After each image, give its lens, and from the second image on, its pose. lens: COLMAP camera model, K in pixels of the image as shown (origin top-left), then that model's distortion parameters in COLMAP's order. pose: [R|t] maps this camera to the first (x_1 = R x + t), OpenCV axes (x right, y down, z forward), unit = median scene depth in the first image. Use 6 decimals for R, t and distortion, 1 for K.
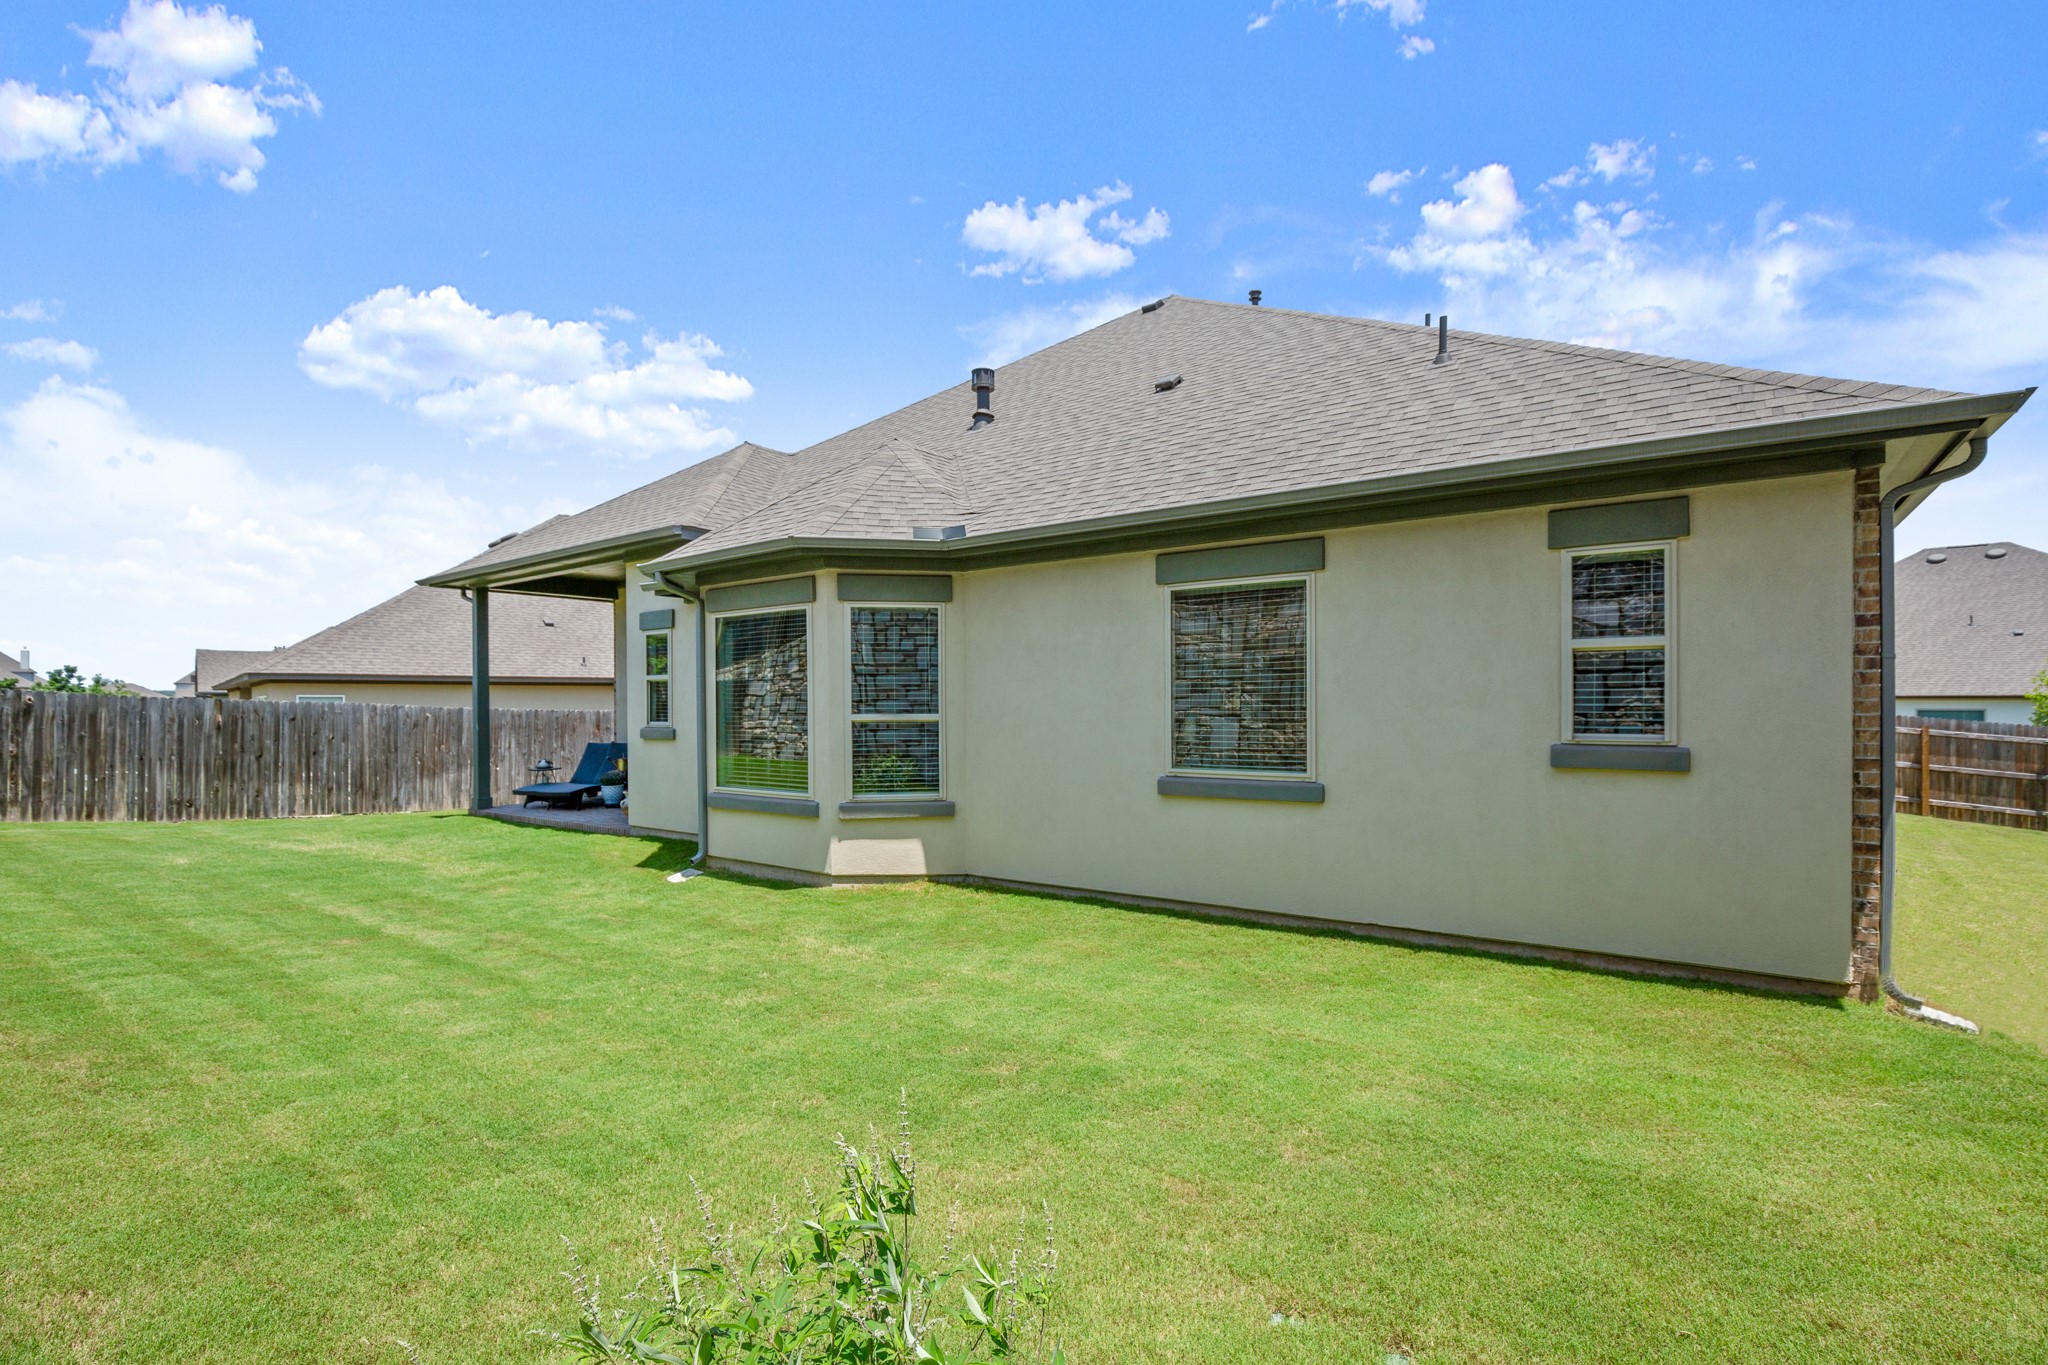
lens RADIAL K [[943.5, 0, 1036.6], [0, 943.5, 688.5], [0, 0, 1]] dist [-0.008305, 0.001453]
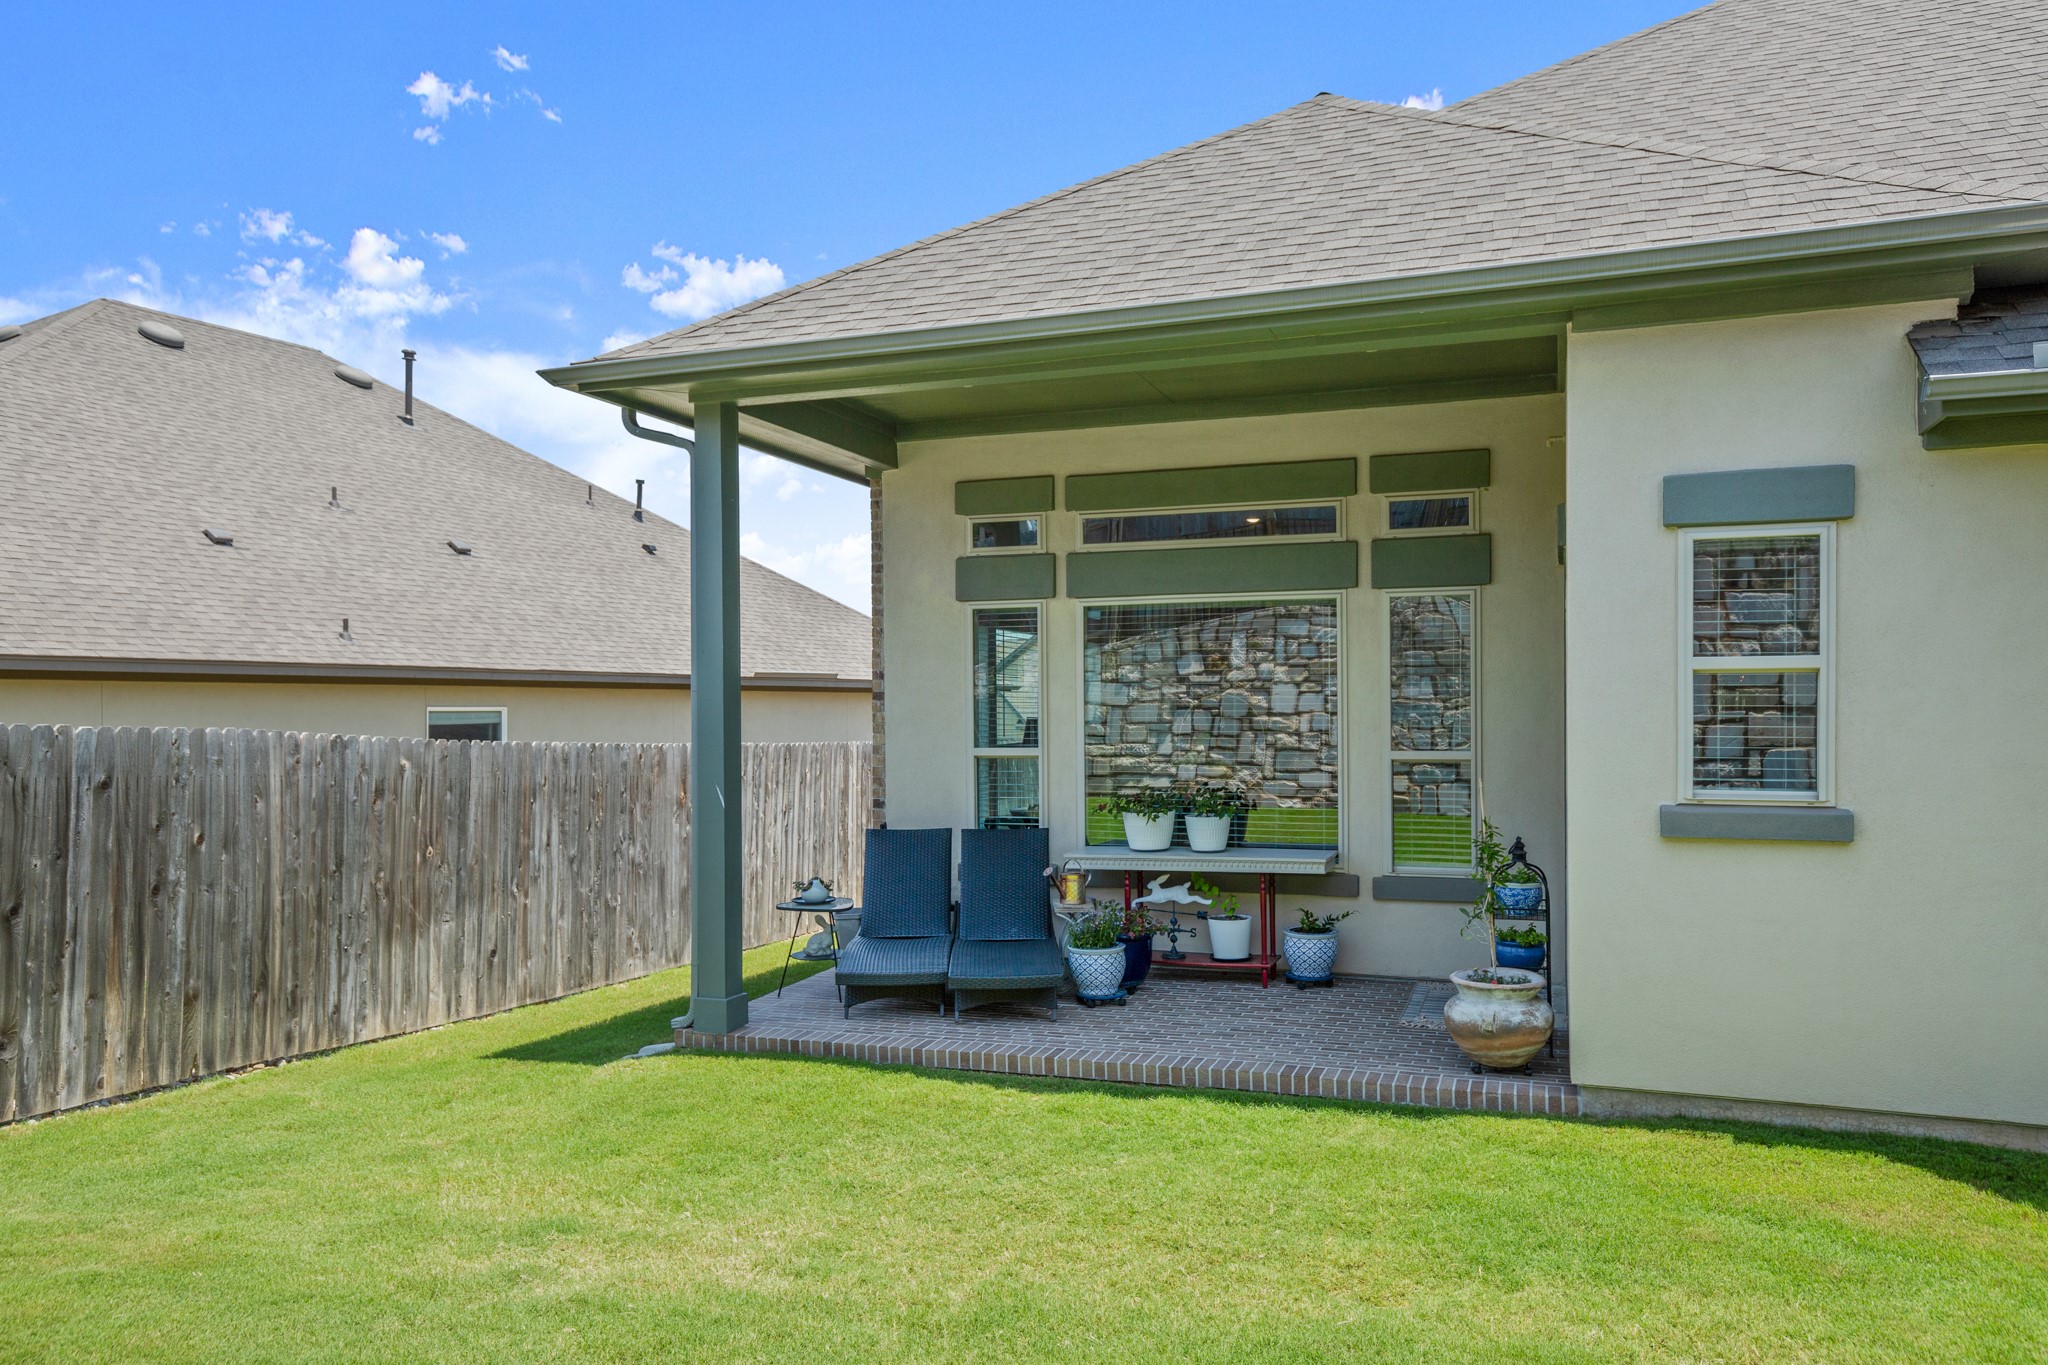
lens RADIAL K [[1344.4, 0, 1023.4], [0, 1344.4, 680.7], [0, 0, 1]] dist [0.065582, -0.000019]
pose [[0.960529, 0.020018, 0.277459, -0.630171], [-0.012480, 0.999504, -0.028907, 0.007917], [-0.277900, 0.024303, 0.960302, 0.474290]]
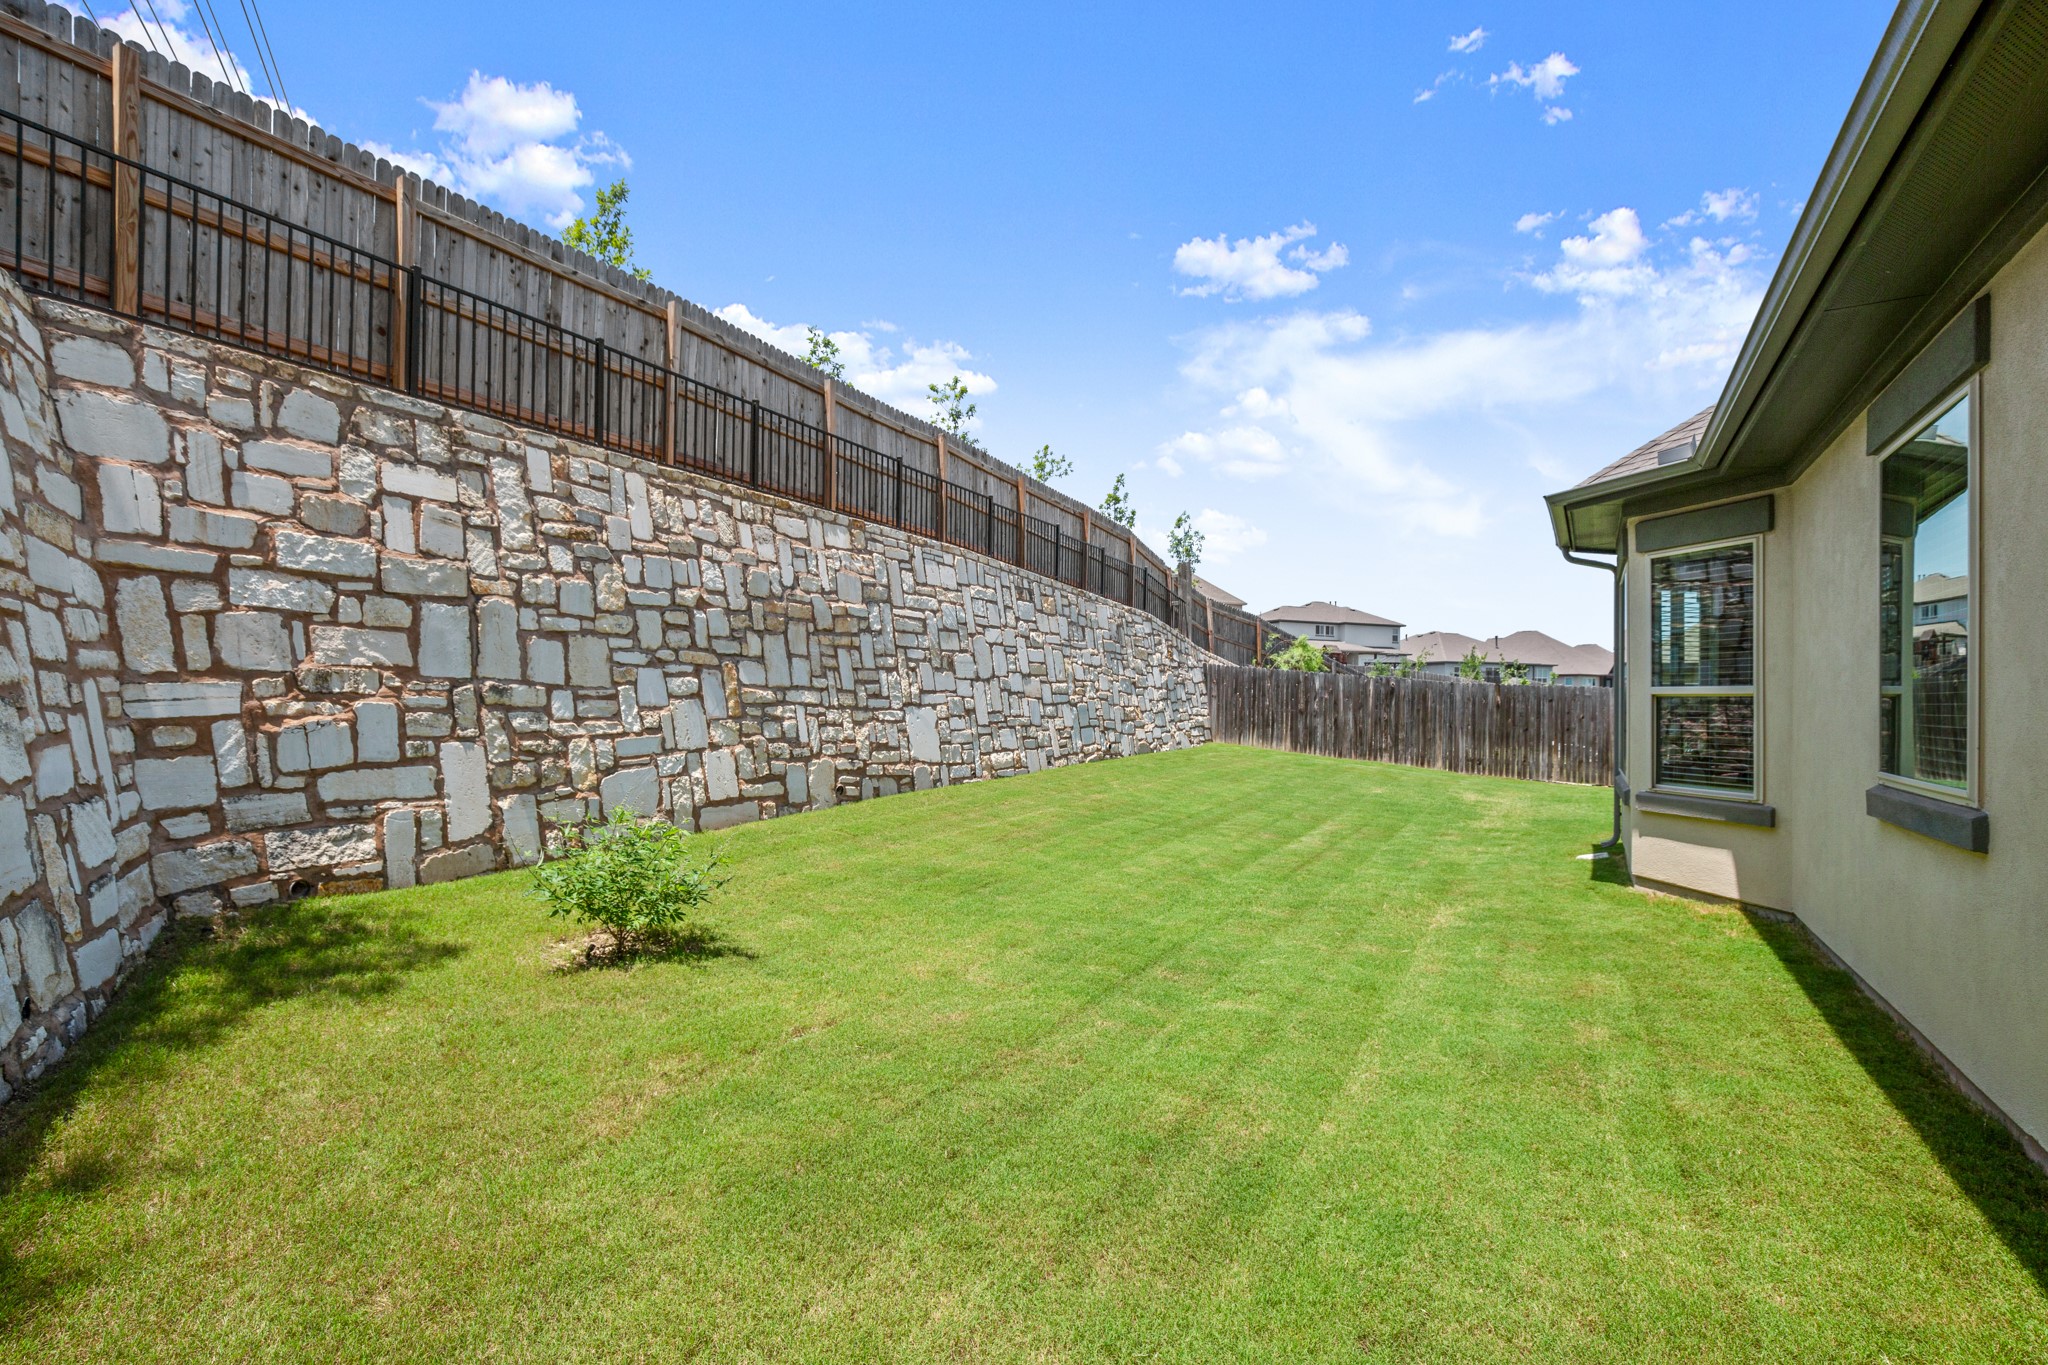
lens RADIAL K [[943.5, 0, 1038.3], [0, 943.5, 690.7], [0, 0, 1]] dist [-0.008305, 0.001453]
pose [[0.090422, -0.003674, -0.995897, 0.352550], [0.009181, 0.999954, -0.002856, 0.018044], [0.995861, -0.008885, 0.090451, 0.237660]]
